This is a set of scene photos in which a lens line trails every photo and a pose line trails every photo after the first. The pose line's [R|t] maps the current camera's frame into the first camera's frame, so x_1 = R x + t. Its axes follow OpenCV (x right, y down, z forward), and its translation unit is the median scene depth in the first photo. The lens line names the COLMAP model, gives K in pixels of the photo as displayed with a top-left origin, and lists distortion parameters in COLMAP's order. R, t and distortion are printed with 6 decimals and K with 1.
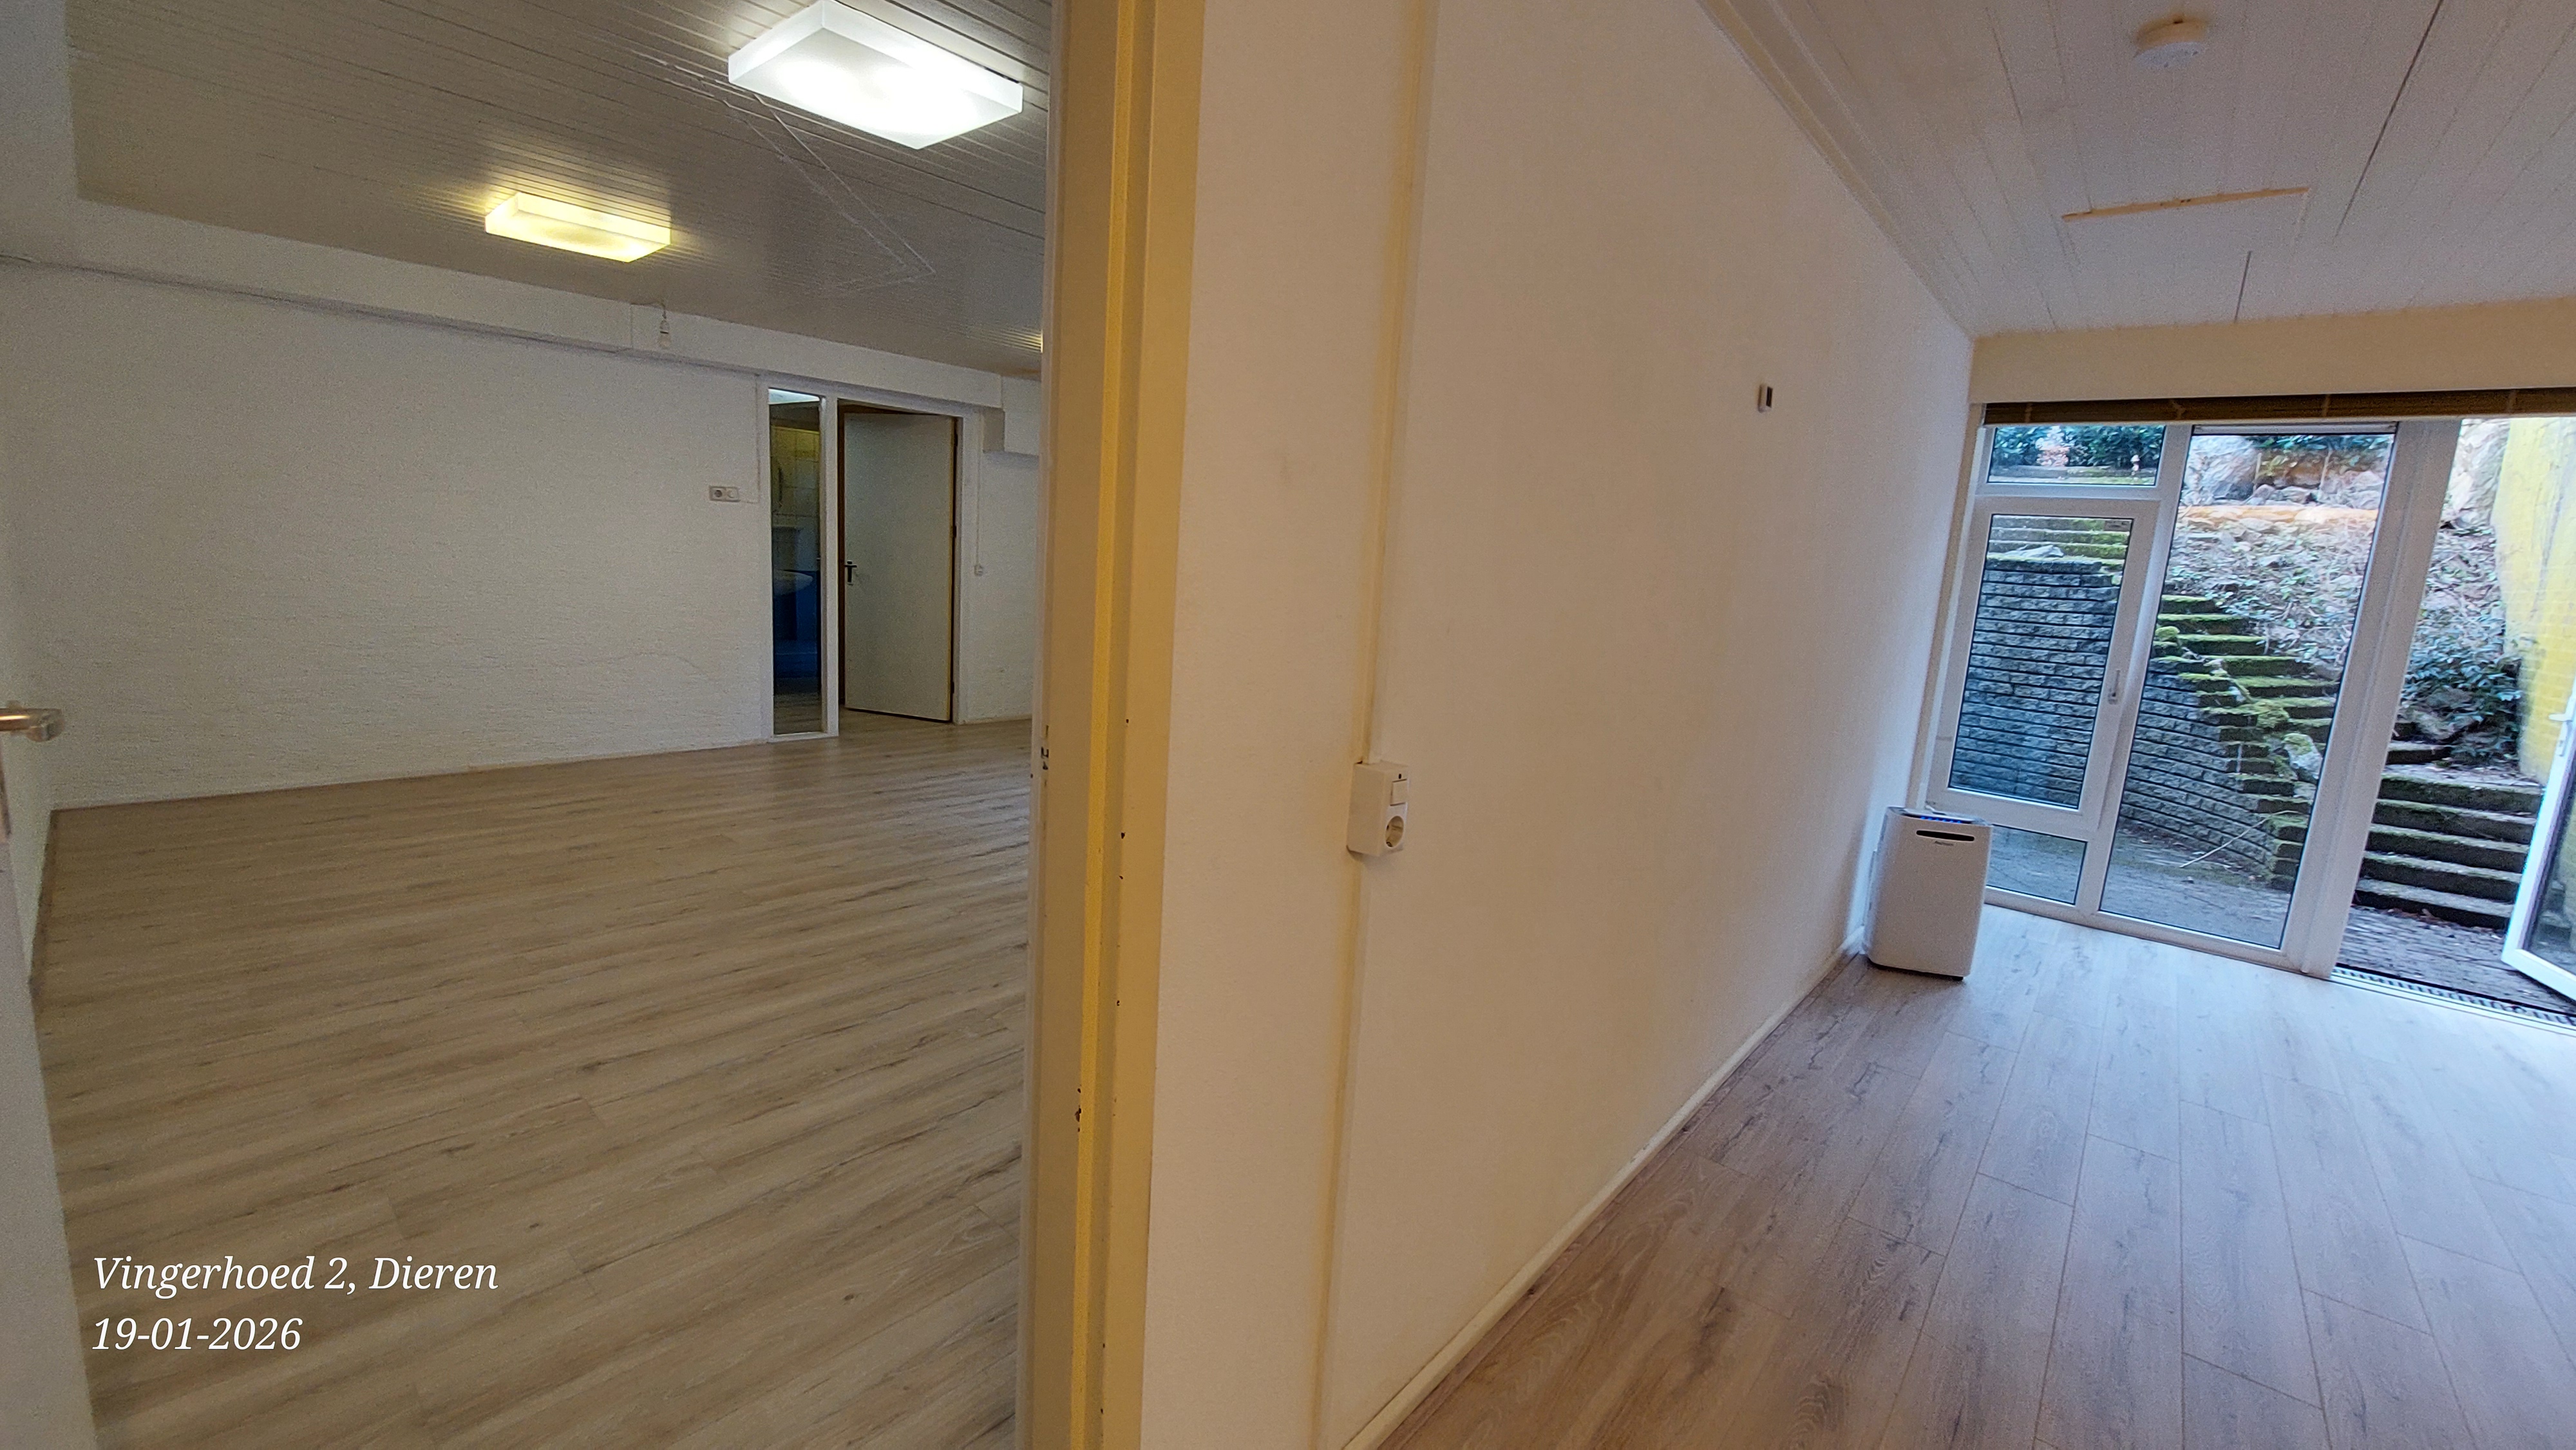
lens RADIAL K [[1028.5, 0, 1293.6], [0, 1028.5, 727.3], [0, 0, 1]] dist [-0.012744, -0.001975]
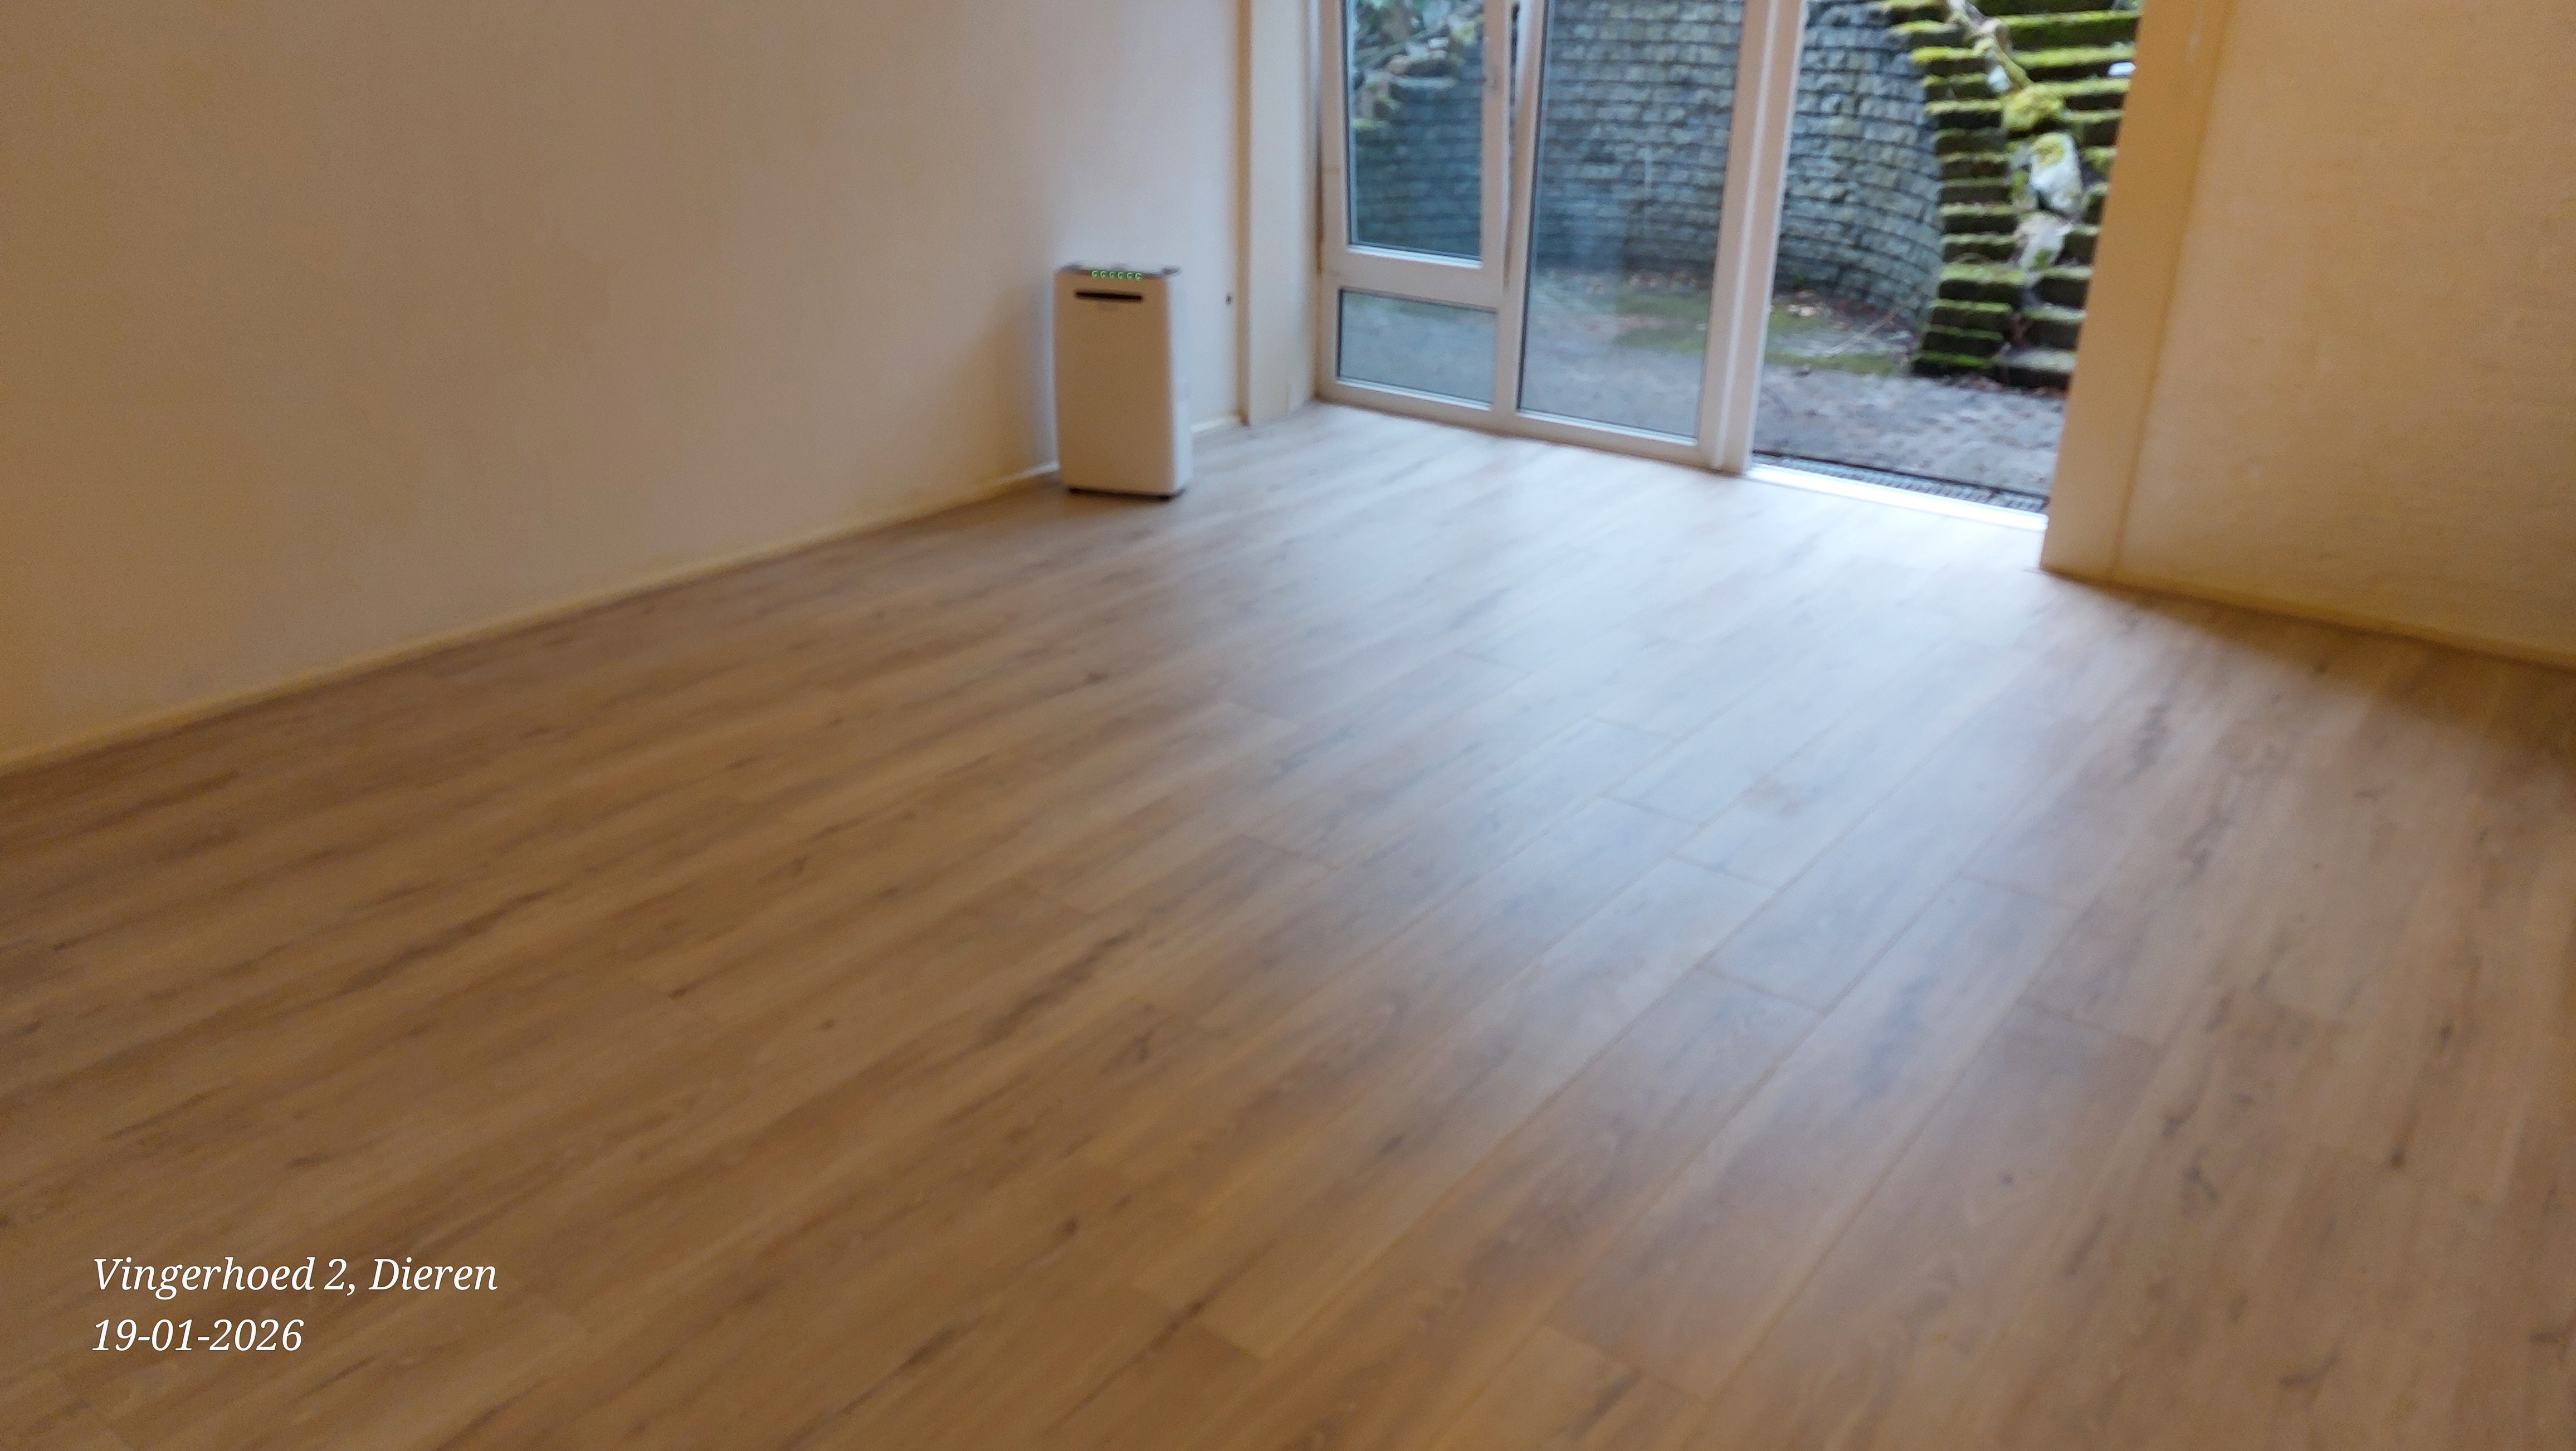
lens RADIAL K [[1872.8, 0, 1286.5], [0, 1872.8, 725.2], [0, 0, 1]] dist [0.006408, -0.001902]
pose [[0.997526, -0.067535, 0.019521, 0.477197], [0.061594, 0.973464, 0.220393, 0.079803], [-0.033887, -0.218645, 0.975216, -0.219406]]
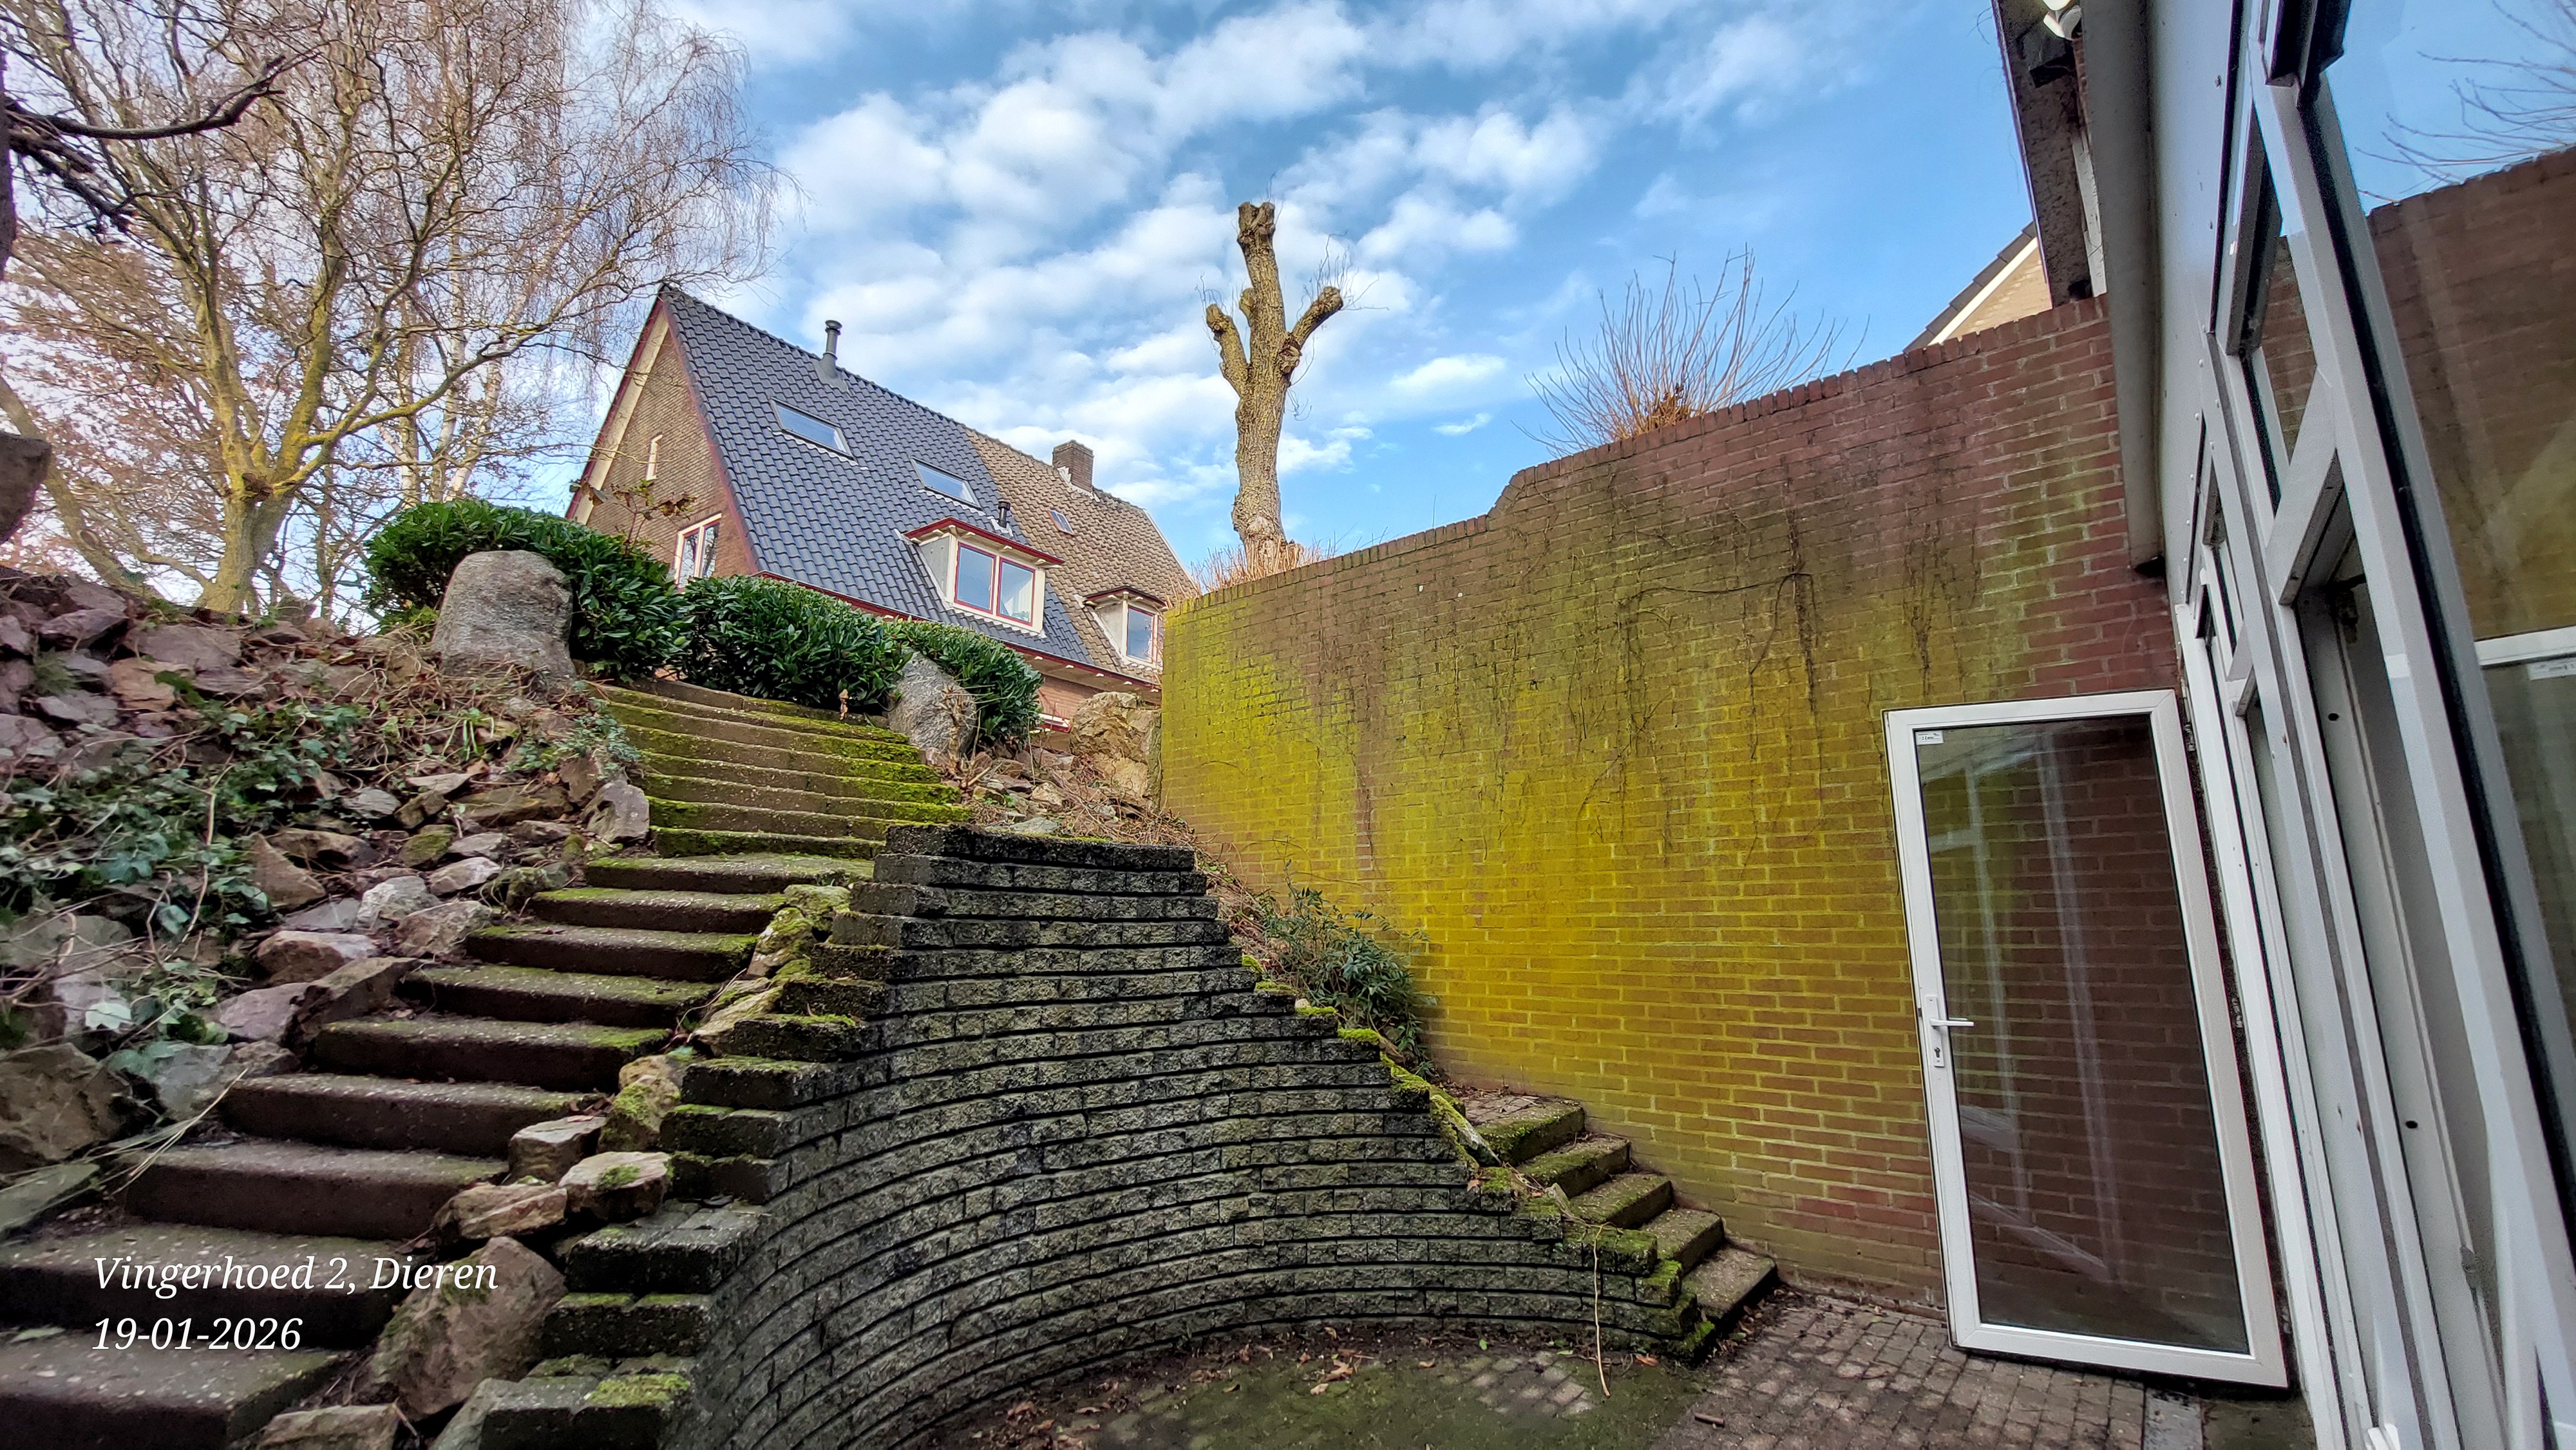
lens RADIAL K [[1028.5, 0, 1290.3], [0, 1028.5, 718.8], [0, 0, 1]] dist [-0.012744, -0.001975]
pose [[-0.013943, 0.142182, 0.989742, 0.275058], [0.166440, 0.976359, -0.137915, -0.168973], [-0.985953, 0.162809, -0.037278, 1.115802]]
